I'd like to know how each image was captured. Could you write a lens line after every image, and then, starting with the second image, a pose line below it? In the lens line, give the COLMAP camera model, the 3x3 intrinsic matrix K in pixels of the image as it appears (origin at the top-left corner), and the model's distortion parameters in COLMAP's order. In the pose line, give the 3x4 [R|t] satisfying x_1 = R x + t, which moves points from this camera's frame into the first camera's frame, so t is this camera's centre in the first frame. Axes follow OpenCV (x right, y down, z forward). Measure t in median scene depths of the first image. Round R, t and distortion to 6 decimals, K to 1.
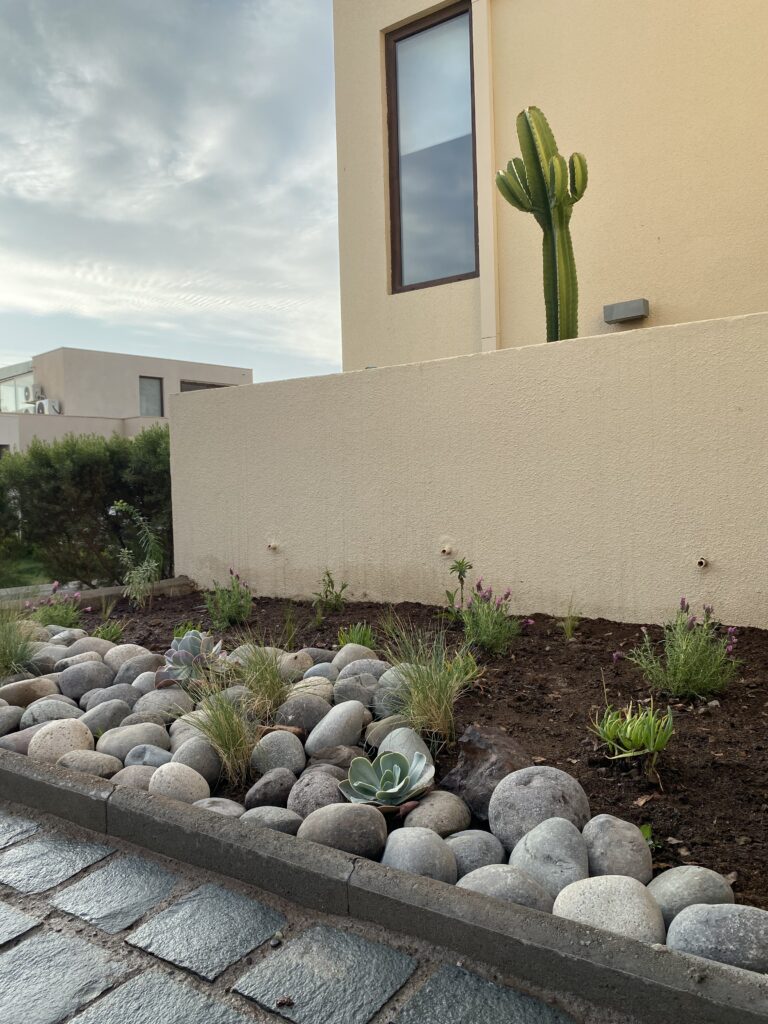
lens RADIAL K [[767.1, 0, 384.9], [0, 767.1, 498.4], [0, 0, 1]] dist [0.003969, 0.006825]
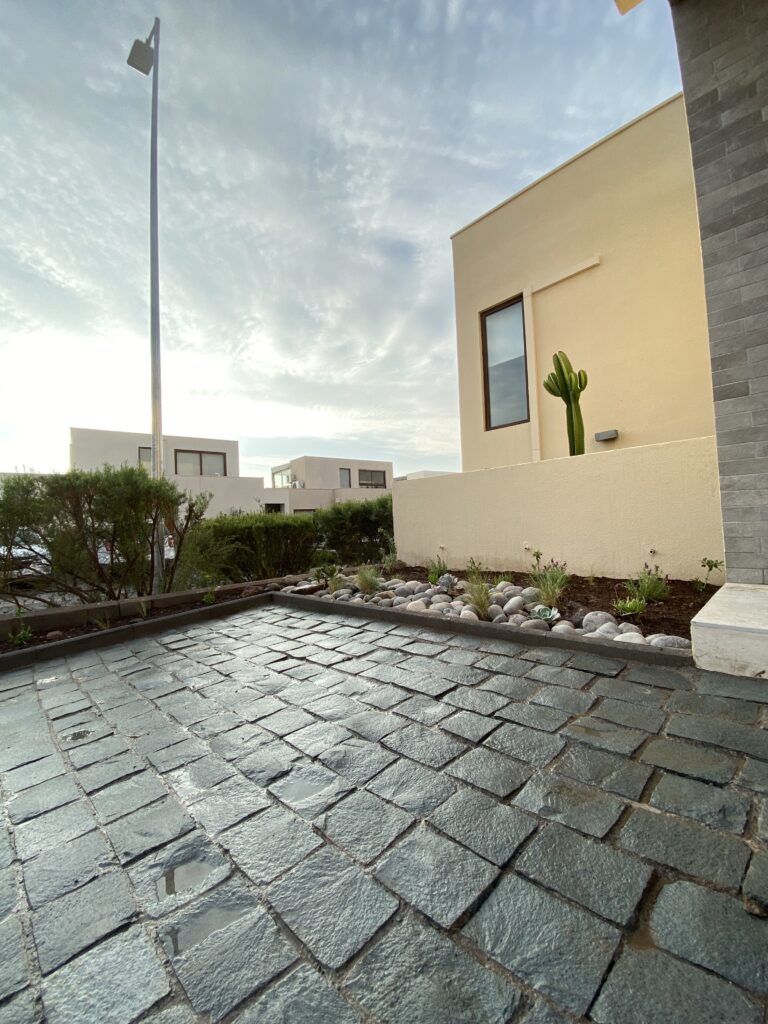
lens RADIAL K [[408.9, 0, 378.1], [0, 408.9, 511.5], [0, 0, 1]] dist [-0.000935, -0.000164]
pose [[0.982374, -0.020476, -0.185803, -0.115129], [0.013249, 0.999110, -0.040057, 0.001968], [0.186457, 0.036889, 0.981770, -0.253303]]
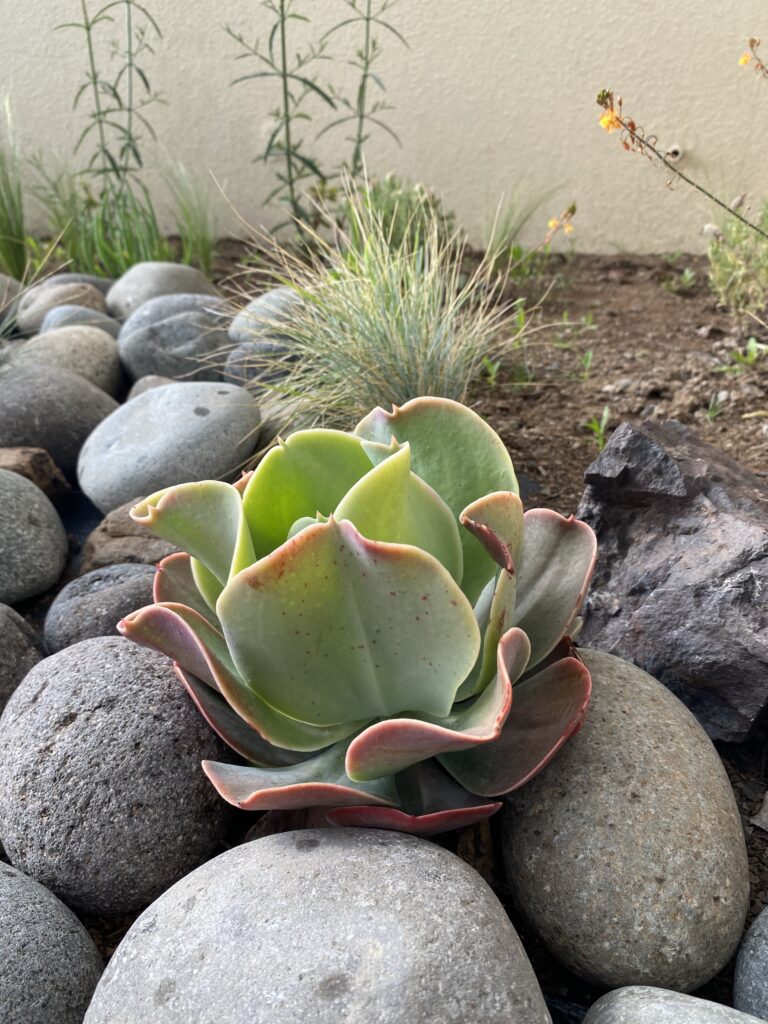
lens RADIAL K [[767.1, 0, 384.9], [0, 767.1, 498.4], [0, 0, 1]] dist [0.003969, 0.006825]
pose [[0.961630, -0.089687, 0.259277, -0.021976], [-0.021035, 0.918173, 0.395621, 0.075790], [-0.273543, -0.385894, 0.881056, 0.275805]]
